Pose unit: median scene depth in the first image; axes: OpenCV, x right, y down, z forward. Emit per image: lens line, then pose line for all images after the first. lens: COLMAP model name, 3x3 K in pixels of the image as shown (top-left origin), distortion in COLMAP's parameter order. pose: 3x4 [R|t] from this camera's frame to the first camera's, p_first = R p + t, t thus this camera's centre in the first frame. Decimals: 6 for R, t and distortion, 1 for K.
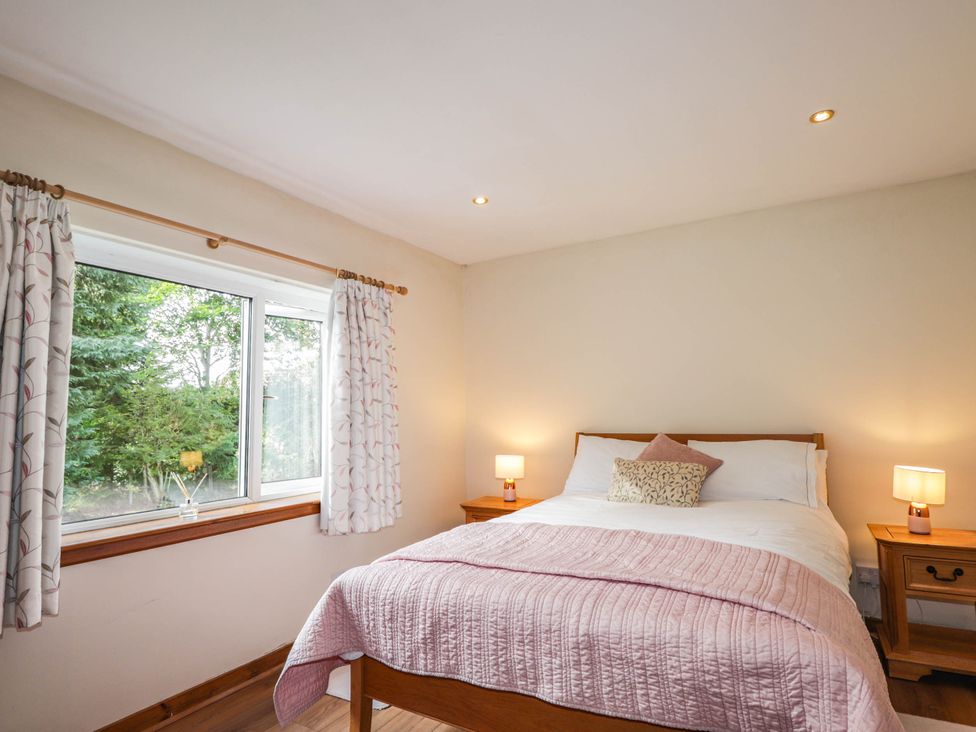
lens RADIAL K [[746.6, 0, 488.0], [0, 746.6, 366.0], [0, 0, 1]] dist [0.008056, 0.004256]
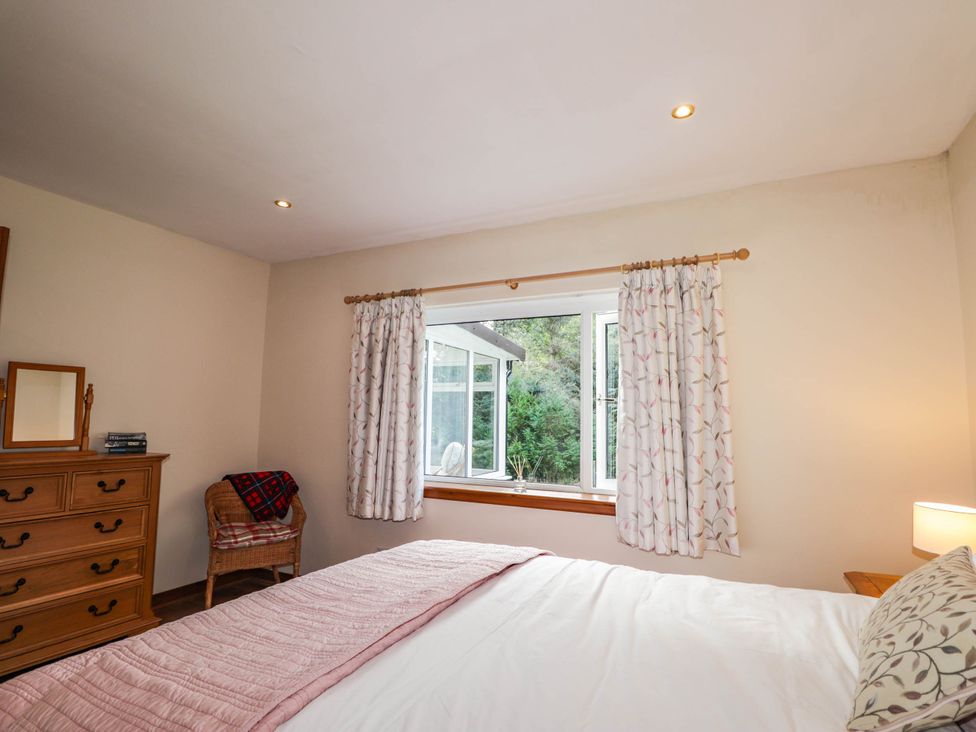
lens RADIAL K [[510.8, 0, 489.9], [0, 510.8, 364.8], [0, 0, 1]] dist [0.001310, -0.013890]
pose [[-0.053363, -0.116951, -0.991703, 0.647083], [0.035186, 0.992281, -0.118912, 0.103660], [0.997955, -0.041240, -0.048836, 1.212081]]
